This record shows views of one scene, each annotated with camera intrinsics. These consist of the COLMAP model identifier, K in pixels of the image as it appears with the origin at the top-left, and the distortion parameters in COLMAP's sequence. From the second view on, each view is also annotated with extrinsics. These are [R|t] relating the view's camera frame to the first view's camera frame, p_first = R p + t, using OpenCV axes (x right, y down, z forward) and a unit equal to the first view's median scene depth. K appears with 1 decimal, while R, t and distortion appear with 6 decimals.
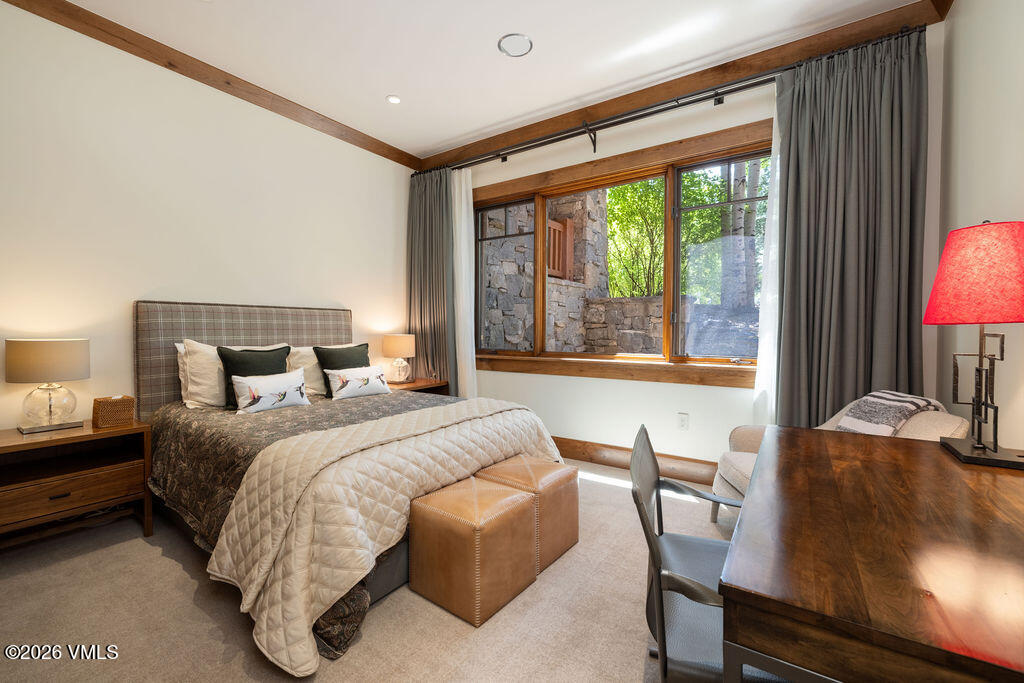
lens RADIAL K [[430.0, 0, 512.6], [0, 430.0, 340.9], [0, 0, 1]] dist [-0.002590, 0.001300]
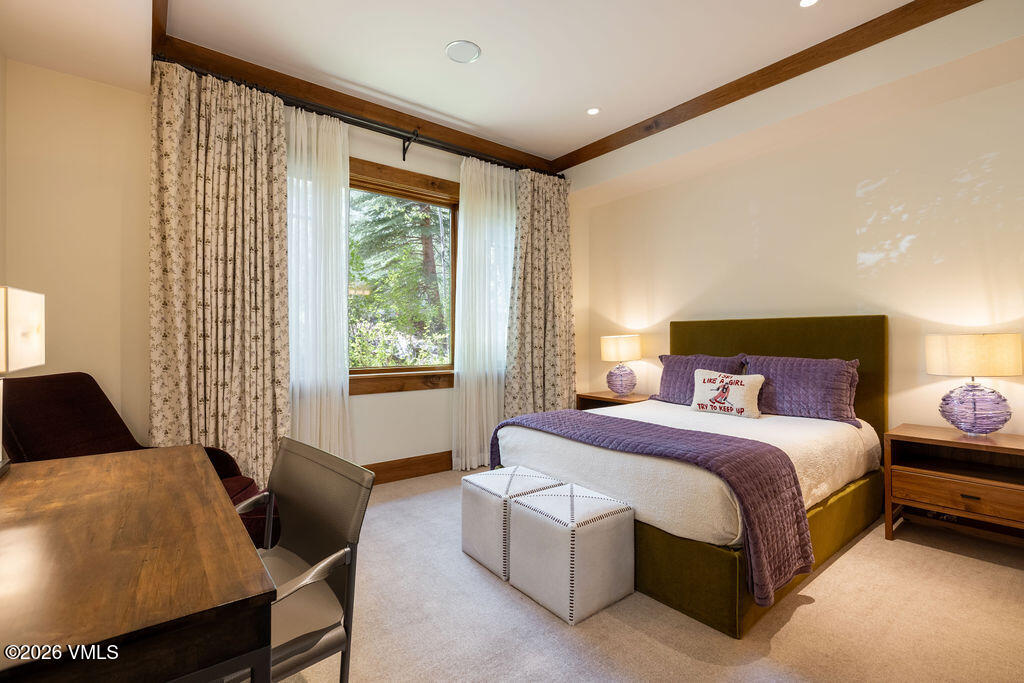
lens RADIAL K [[472.6, 0, 512.1], [0, 472.6, 343.3], [0, 0, 1]] dist [0.001210, 0.000034]
pose [[0.312799, 0.001048, 0.949819, -0.790150], [0.044455, 0.998887, -0.015742, 0.002766], [-0.948778, 0.047148, 0.312405, 0.475000]]
